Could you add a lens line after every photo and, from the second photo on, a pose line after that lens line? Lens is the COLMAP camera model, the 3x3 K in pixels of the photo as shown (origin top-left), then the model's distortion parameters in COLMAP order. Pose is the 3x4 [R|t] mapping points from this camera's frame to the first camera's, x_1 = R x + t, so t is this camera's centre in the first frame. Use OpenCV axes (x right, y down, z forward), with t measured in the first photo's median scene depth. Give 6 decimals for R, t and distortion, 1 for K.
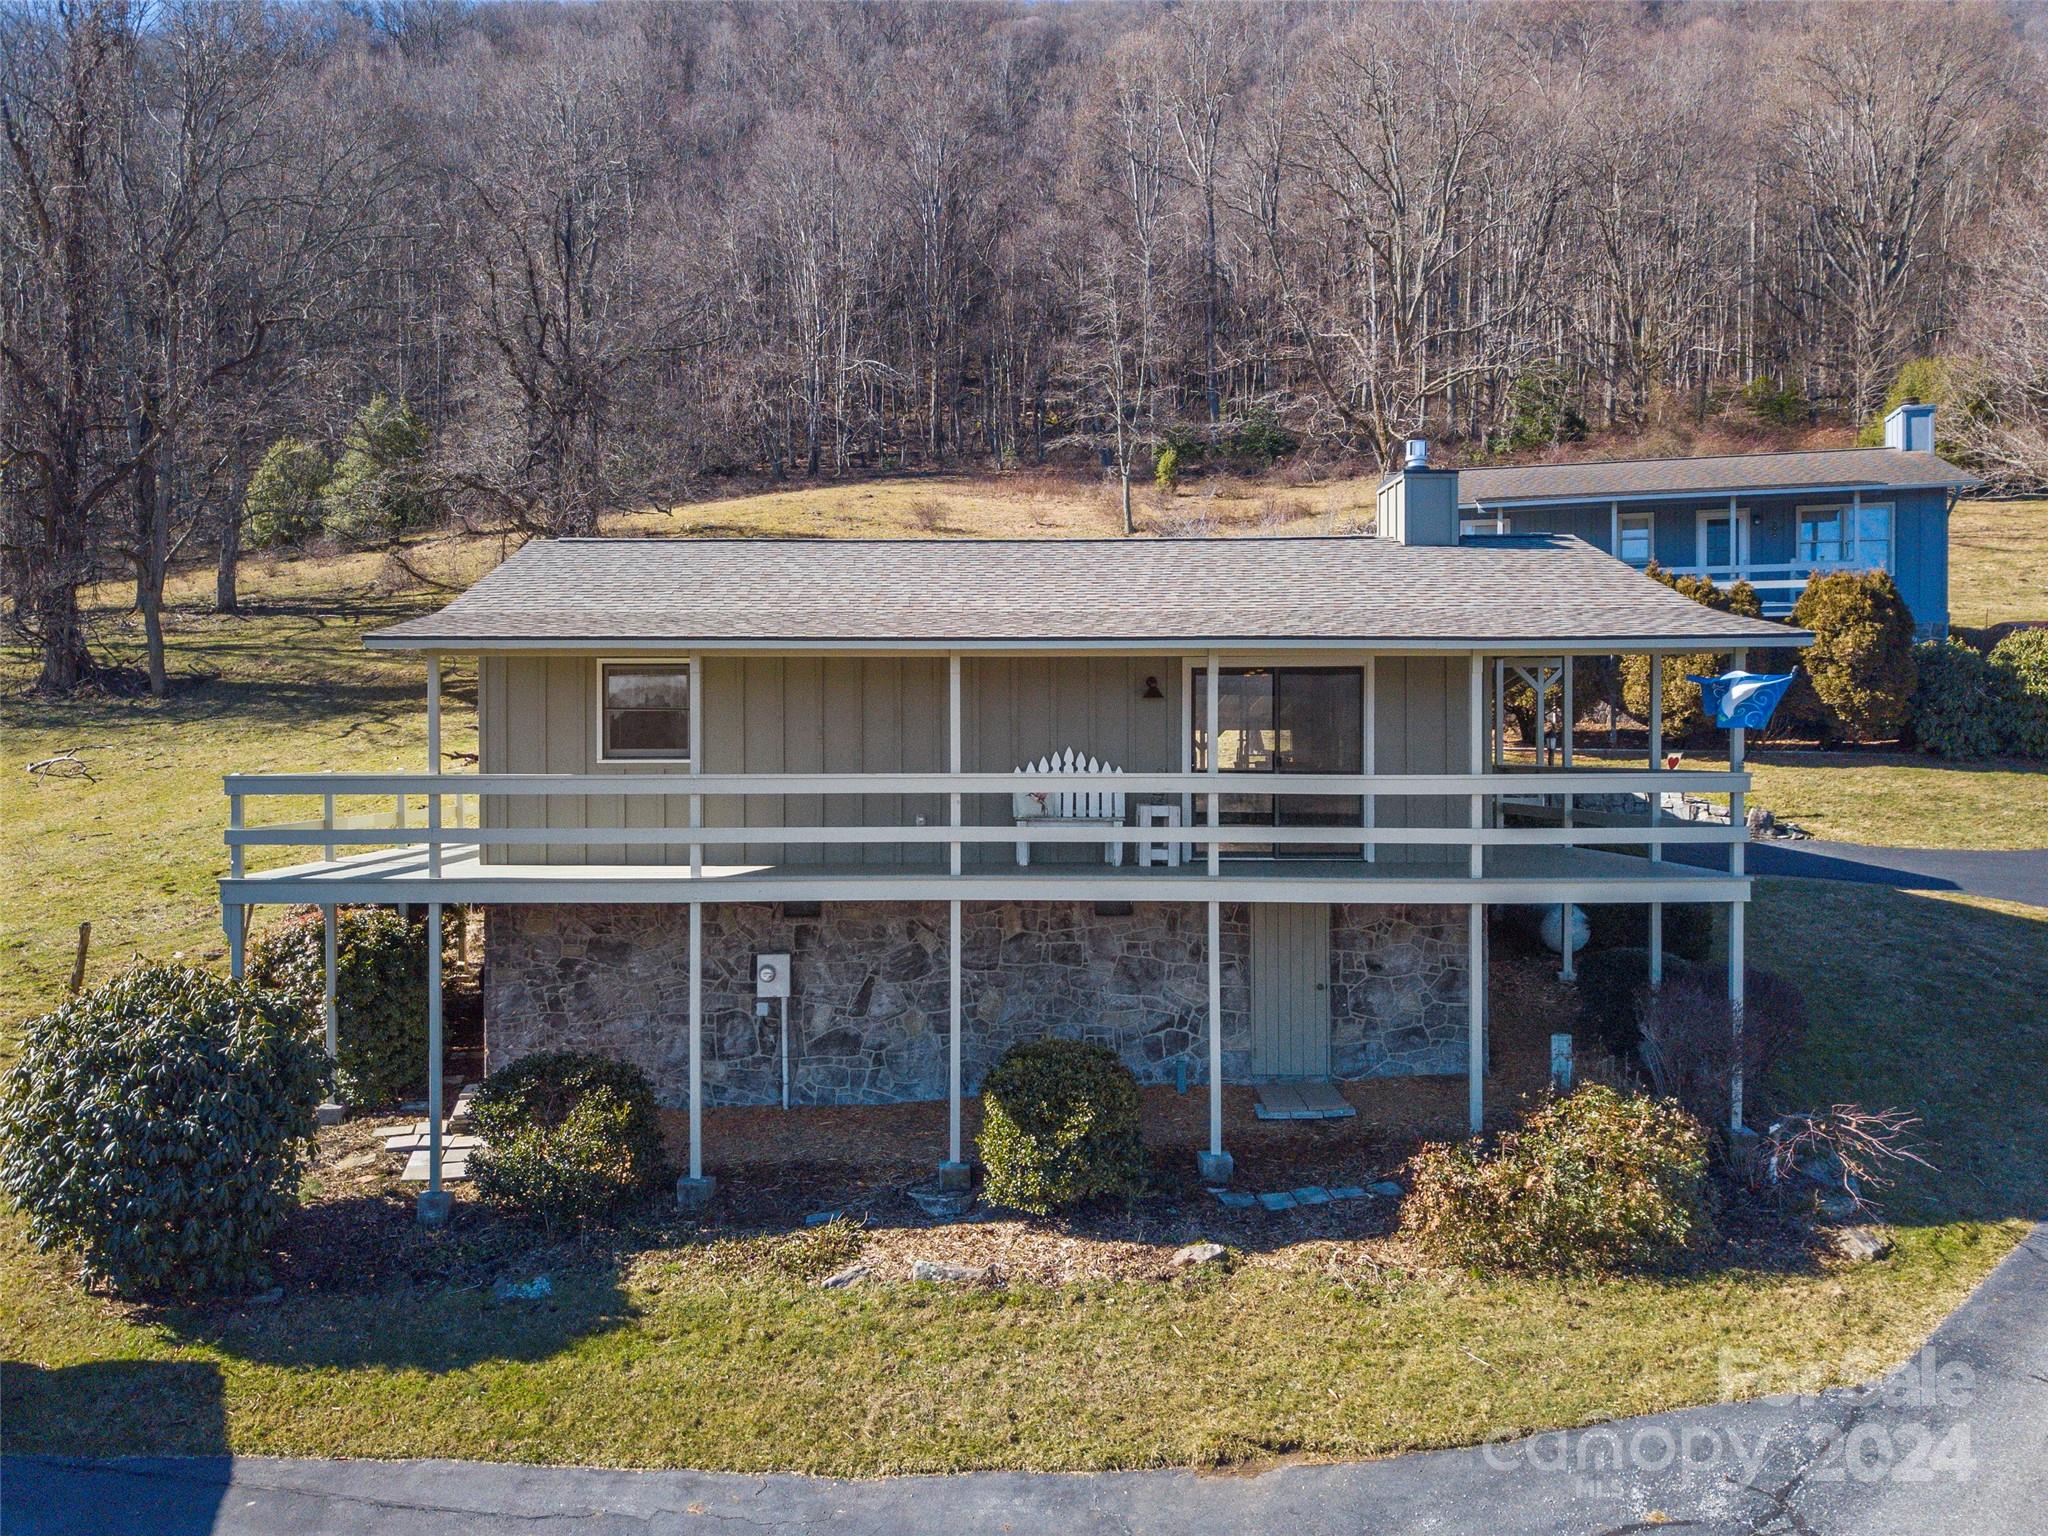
lens RADIAL K [[1536.8, 0, 920.1], [0, 1536.8, 765.3], [0, 0, 1]] dist [-0.003514, 0.003516]
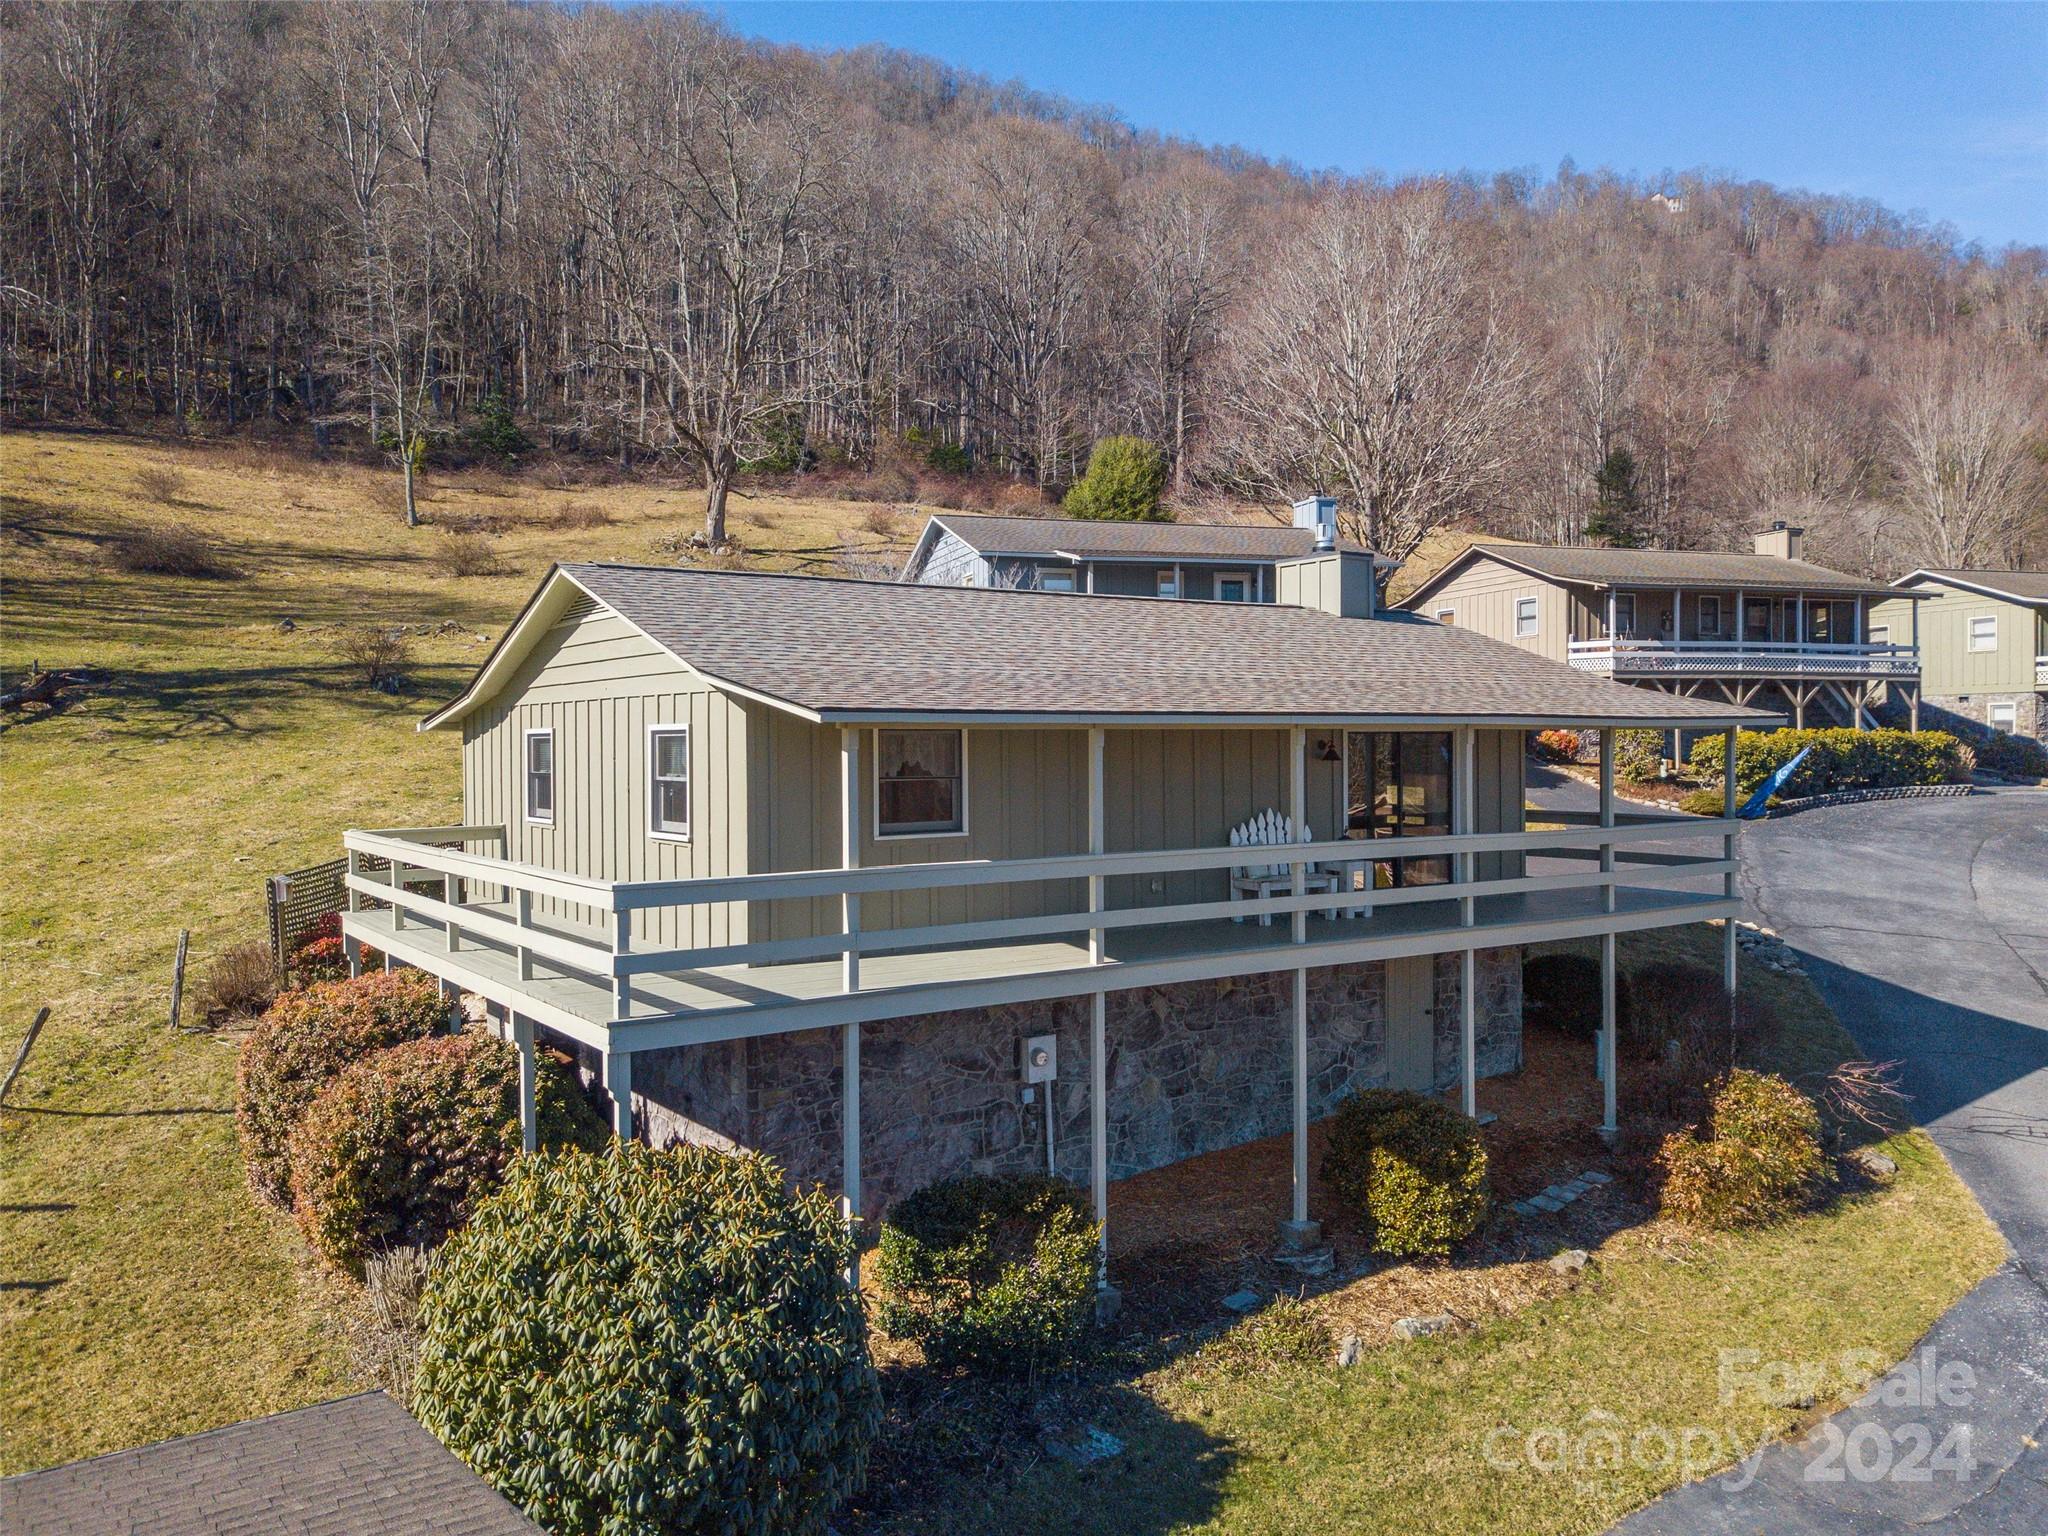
lens RADIAL K [[1536.8, 0, 920.1], [0, 1536.8, 765.3], [0, 0, 1]] dist [-0.003514, 0.003516]
pose [[0.824975, -0.011475, 0.565052, -0.686098], [0.008048, 0.999931, 0.008557, -0.051929], [-0.565111, -0.002512, 0.825011, 0.263962]]
